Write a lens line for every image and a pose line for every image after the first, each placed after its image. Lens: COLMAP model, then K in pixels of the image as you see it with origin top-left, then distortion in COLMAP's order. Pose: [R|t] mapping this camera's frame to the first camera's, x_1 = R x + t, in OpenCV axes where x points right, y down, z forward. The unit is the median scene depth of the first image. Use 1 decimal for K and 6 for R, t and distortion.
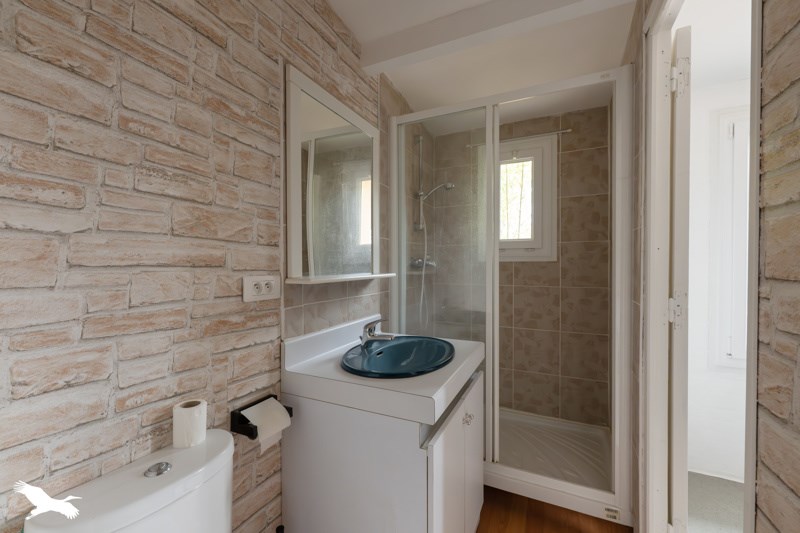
lens RADIAL K [[331.2, 0, 403.7], [0, 331.2, 264.7], [0, 0, 1]] dist [0.000421, -0.000474]
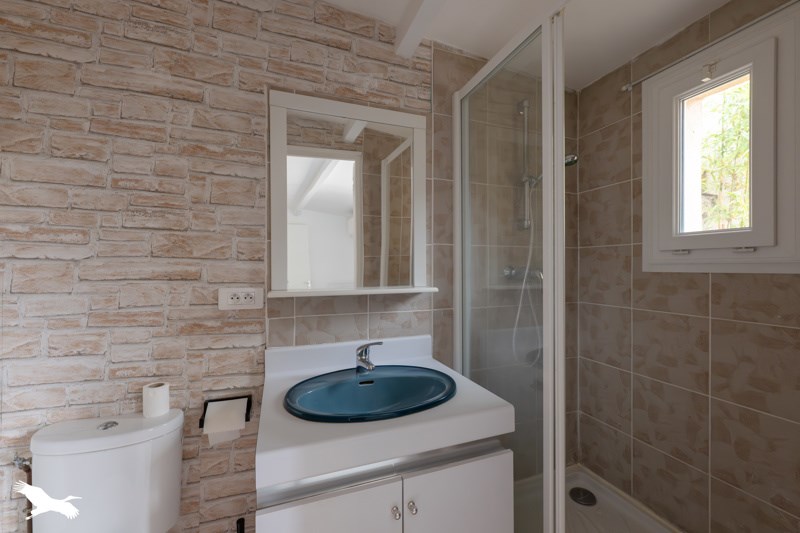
lens RADIAL K [[331.2, 0, 402.4], [0, 331.2, 265.7], [0, 0, 1]] dist [0.000421, -0.000474]
pose [[0.713079, -0.002125, -0.701080, 0.863568], [-0.002030, 0.999985, -0.005095, -0.042239], [0.701080, 0.005056, 0.713064, 0.663096]]
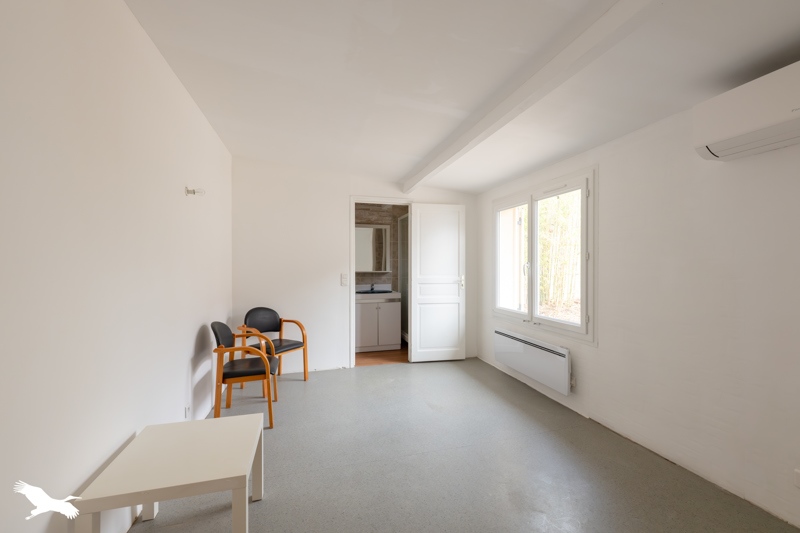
lens RADIAL K [[331.2, 0, 400.3], [0, 331.2, 267.1], [0, 0, 1]] dist [0.000421, -0.000474]
pose [[0.661016, 0.000920, -0.750371, 4.284863], [-0.005782, 0.999976, -0.003868, 0.002864], [0.750349, 0.006896, 0.661006, -1.816817]]
